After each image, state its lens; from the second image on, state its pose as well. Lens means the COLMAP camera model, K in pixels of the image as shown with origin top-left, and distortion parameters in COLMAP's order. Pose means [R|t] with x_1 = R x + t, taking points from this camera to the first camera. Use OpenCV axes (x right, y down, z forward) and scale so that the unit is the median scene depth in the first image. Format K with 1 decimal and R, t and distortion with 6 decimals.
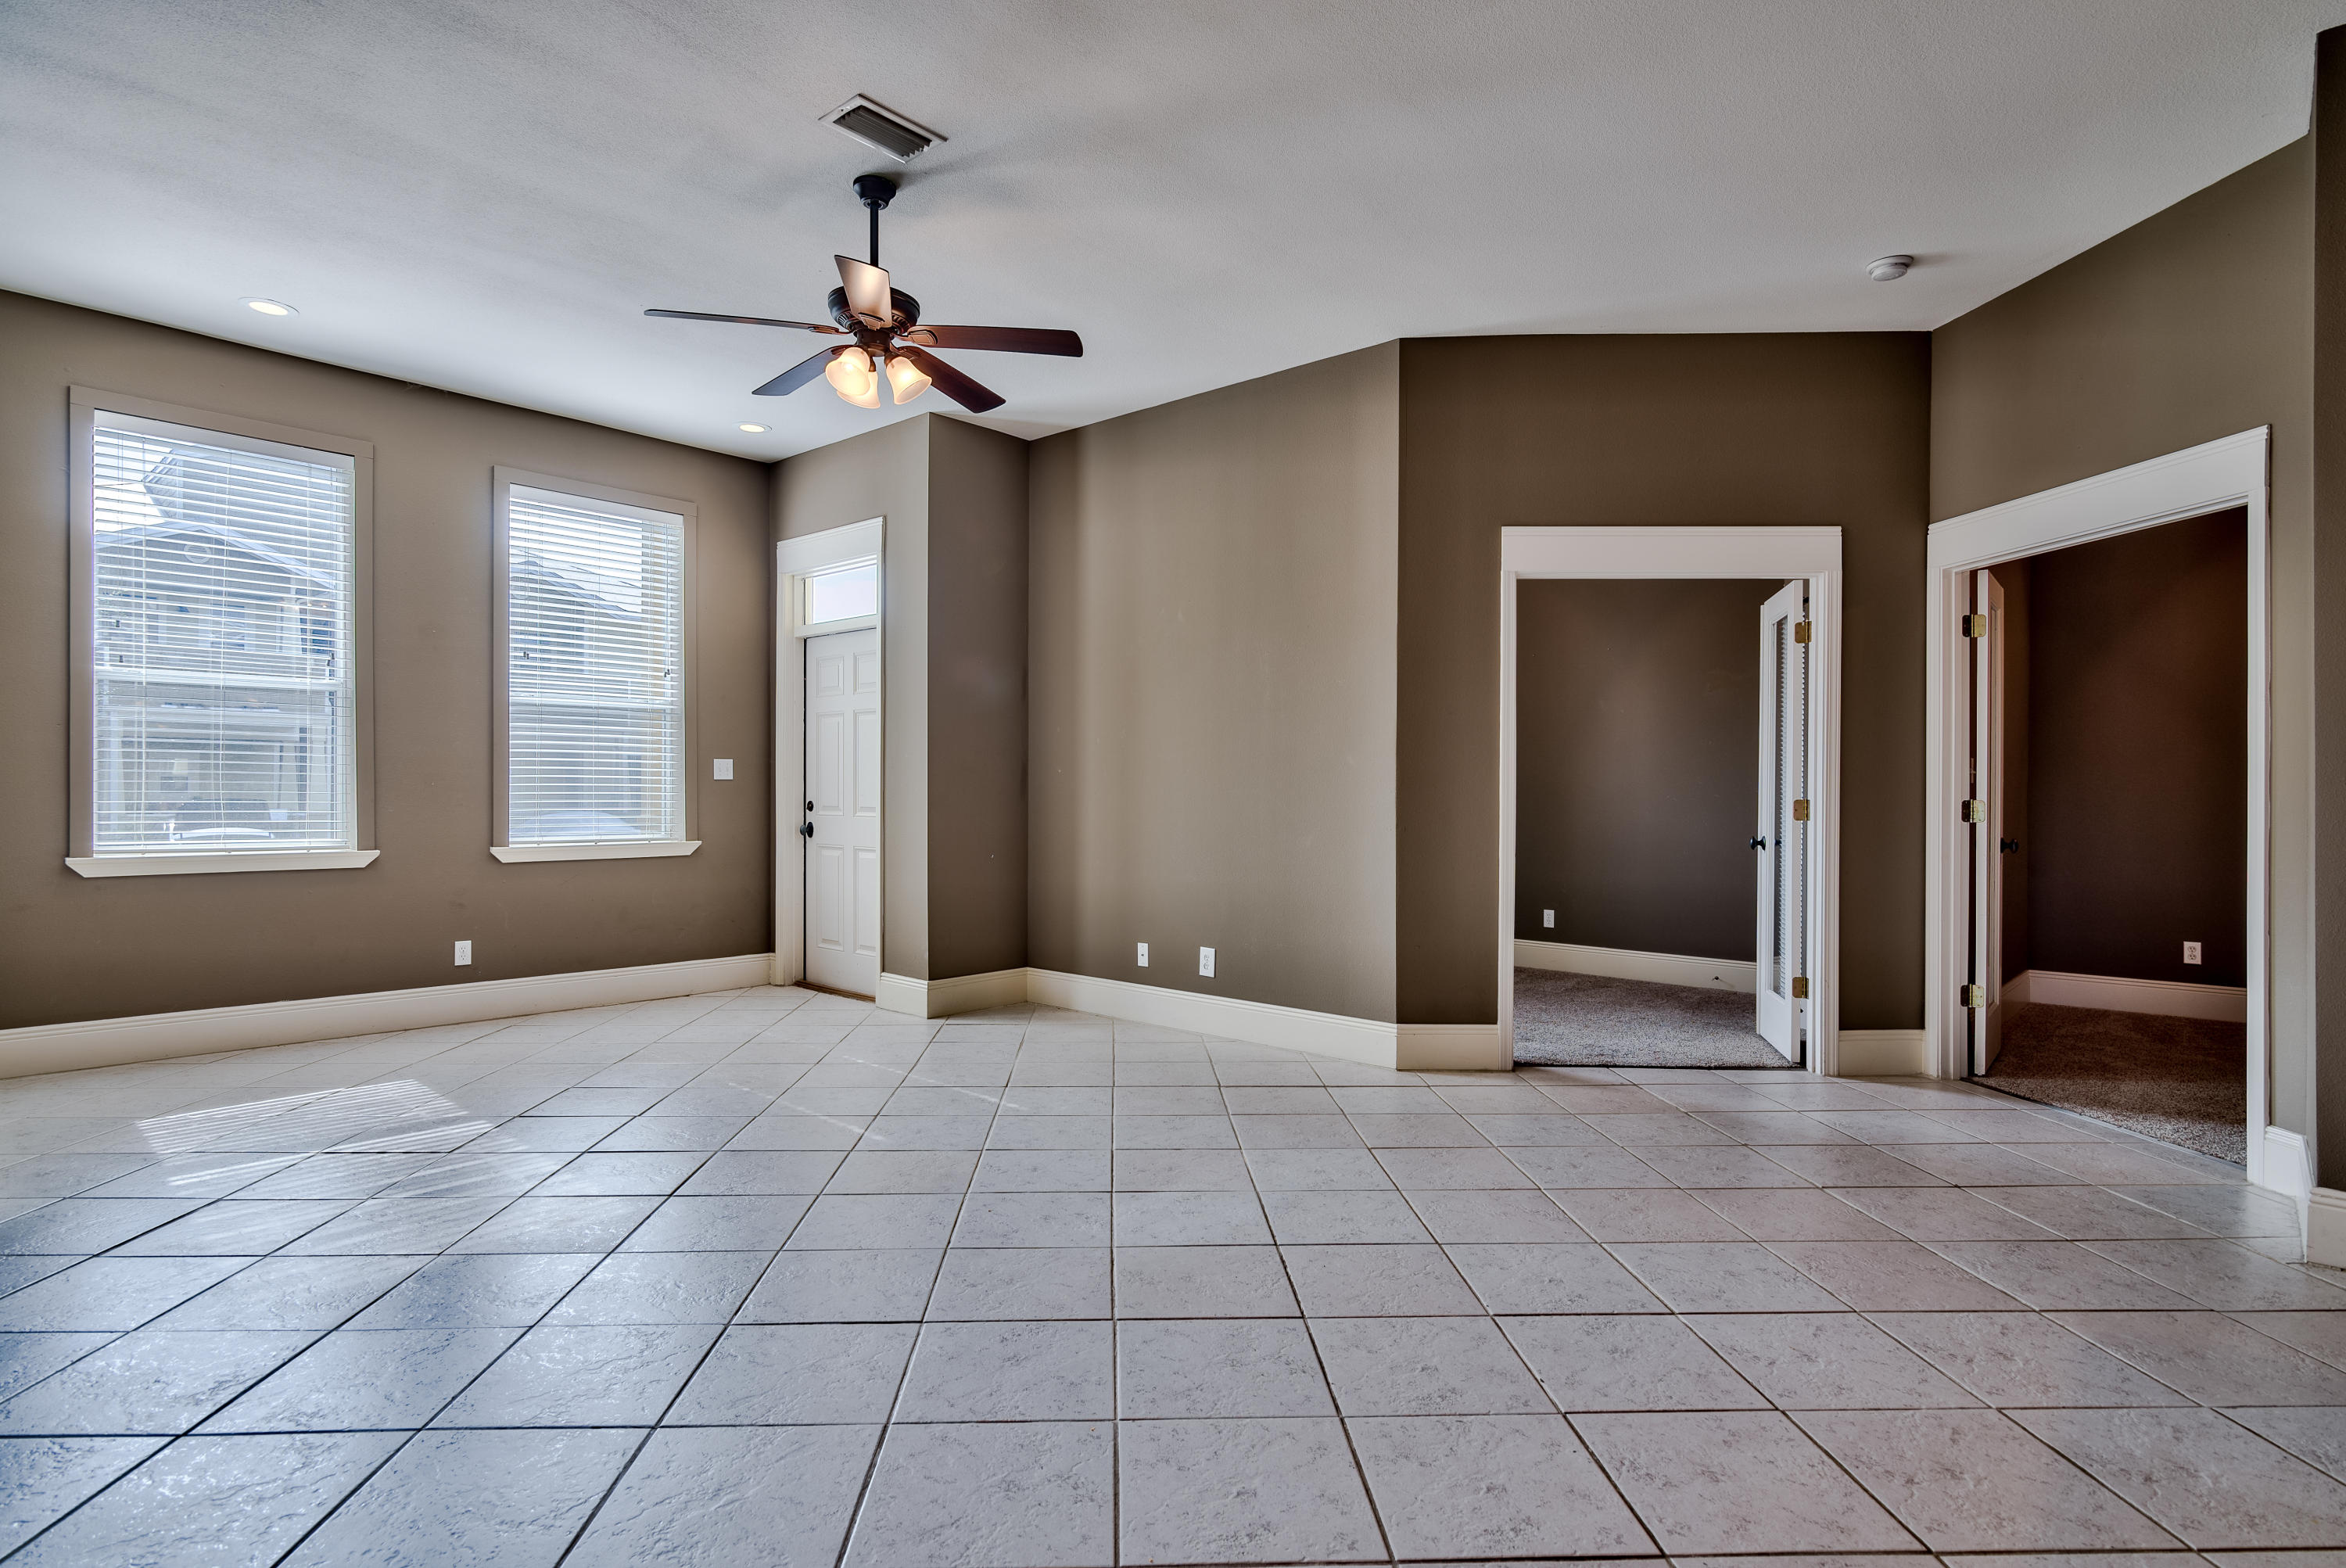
lens RADIAL K [[1188.6, 0, 1173.0], [0, 1188.6, 784.0], [0, 0, 1]] dist [0.028469, -0.000447]
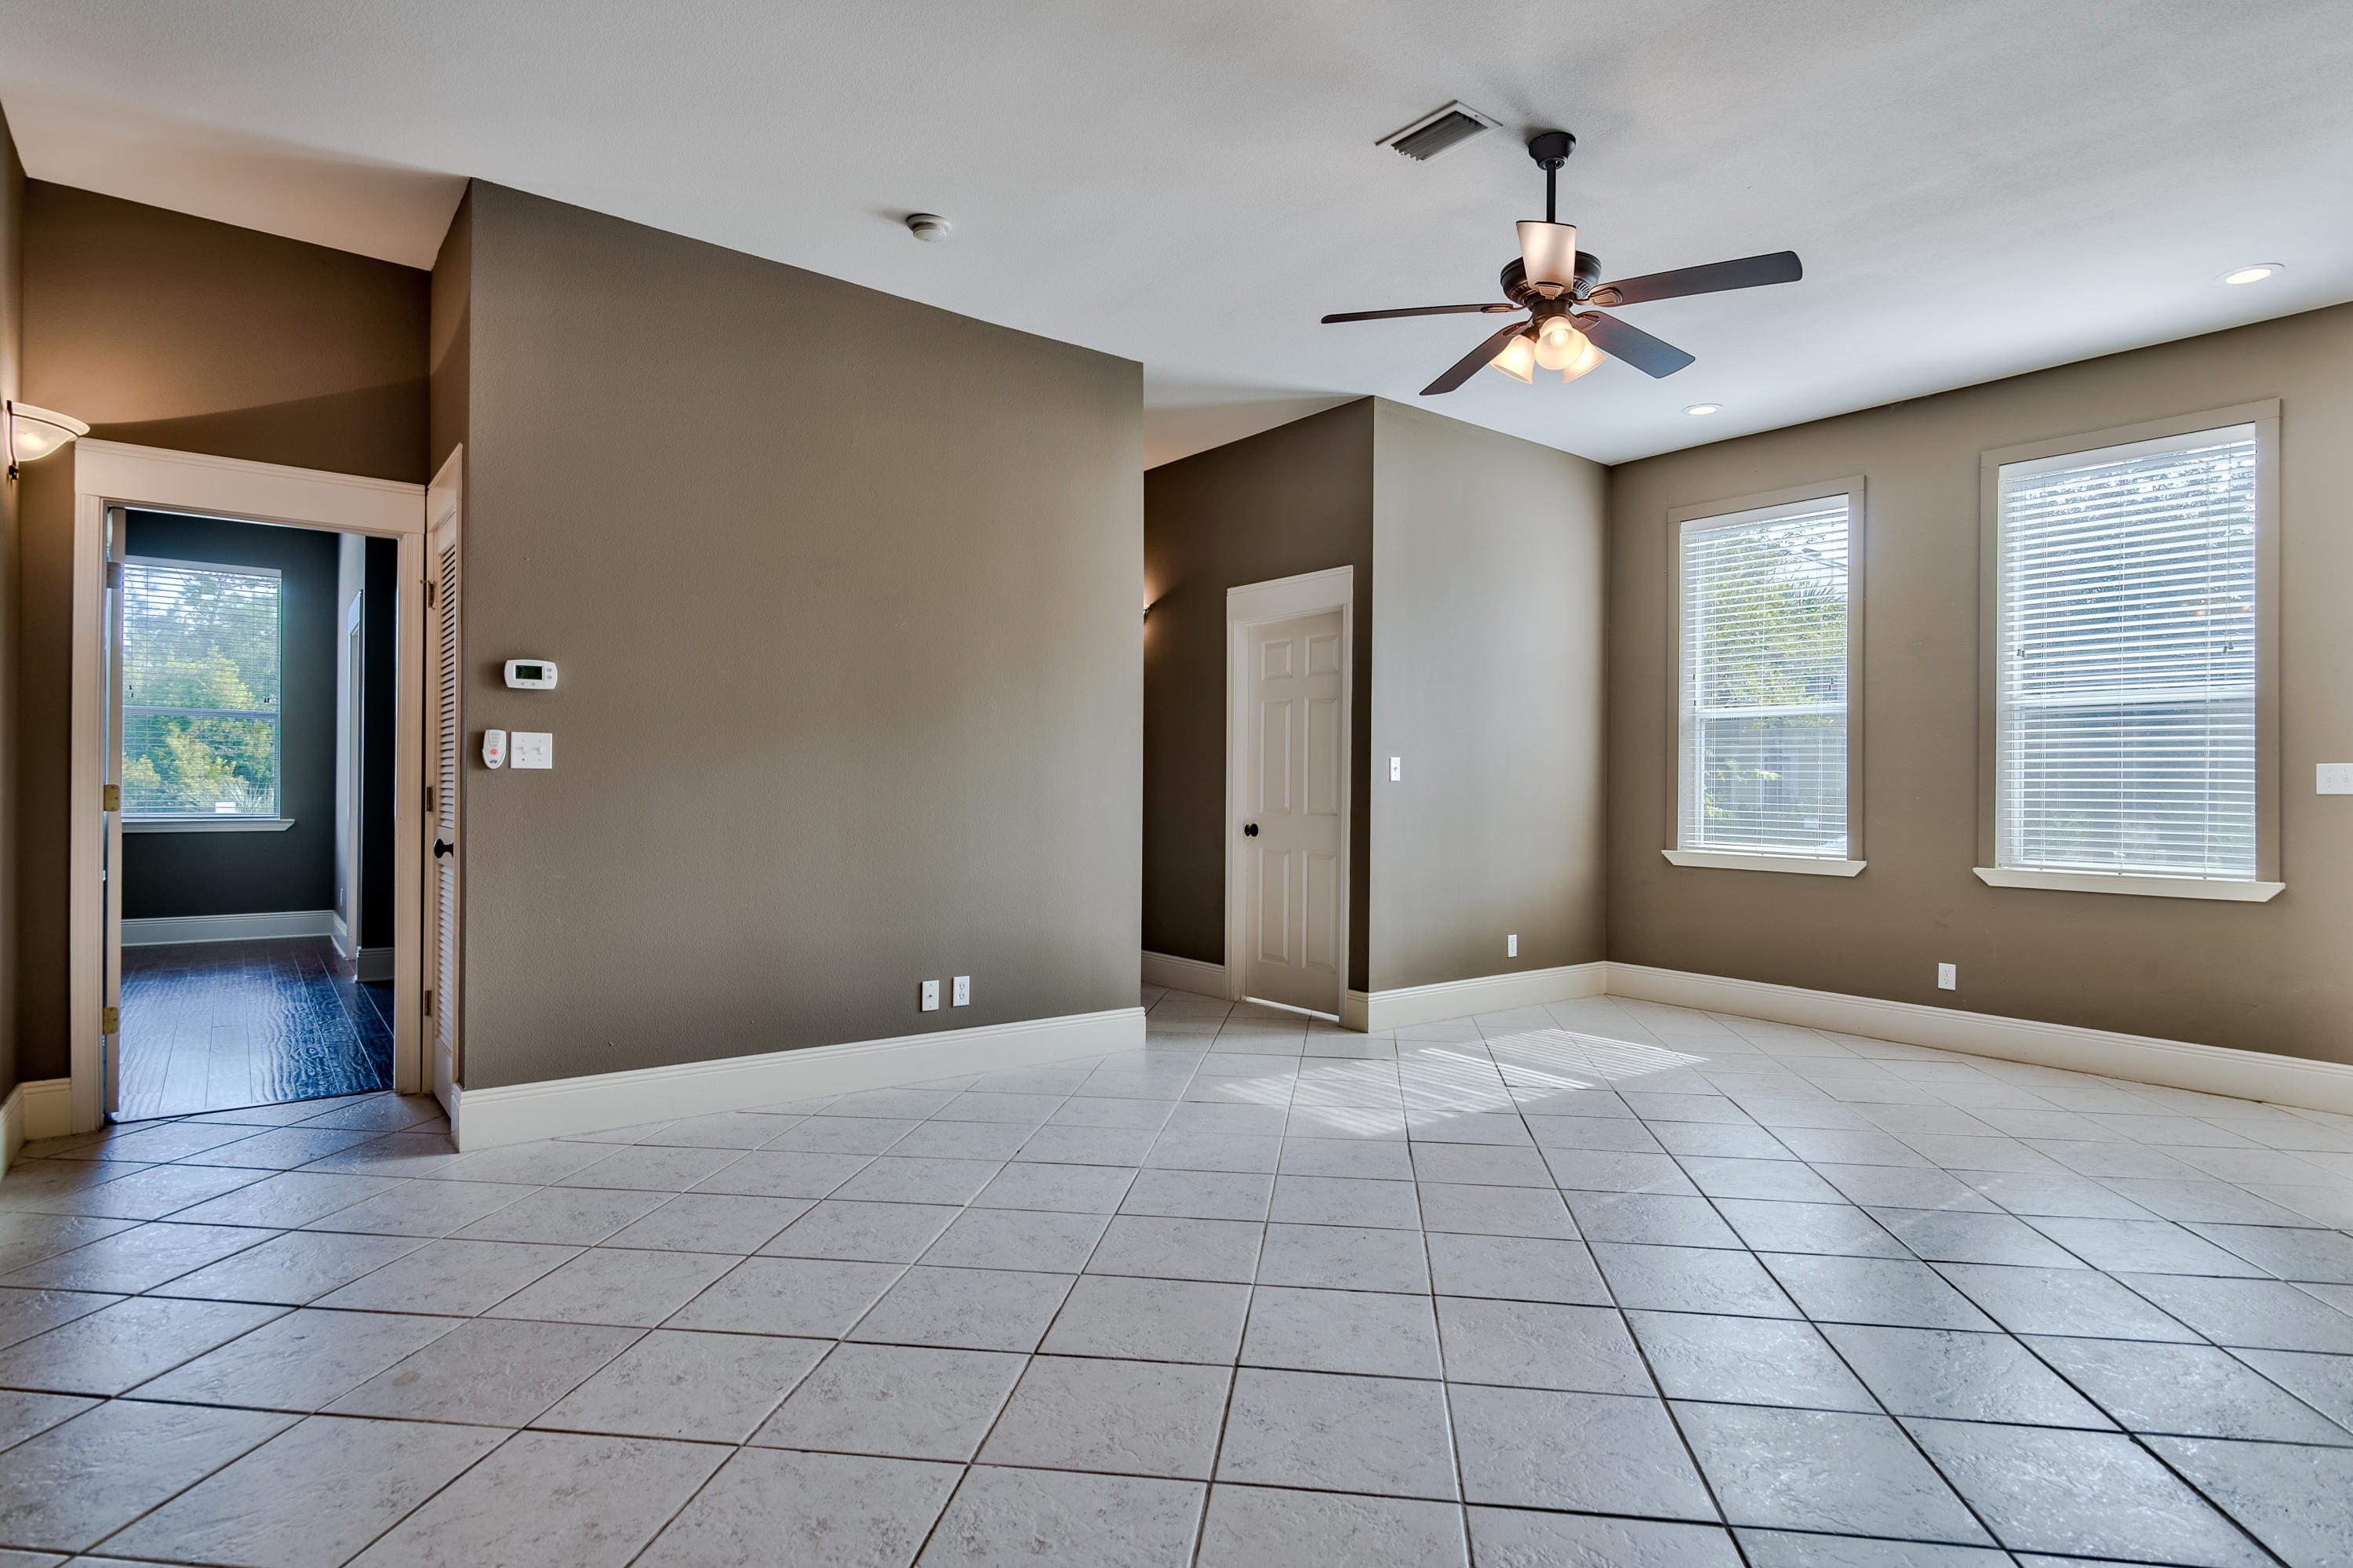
lens RADIAL K [[1210.6, 0, 1176.5], [0, 1210.6, 784.0], [0, 0, 1]] dist [-0.001346, 0.000856]
pose [[-0.173857, -0.018966, -0.984588, 0.509254], [-0.008586, 0.999806, -0.017743, 0.012794], [0.984733, 0.005368, -0.173986, 0.636842]]
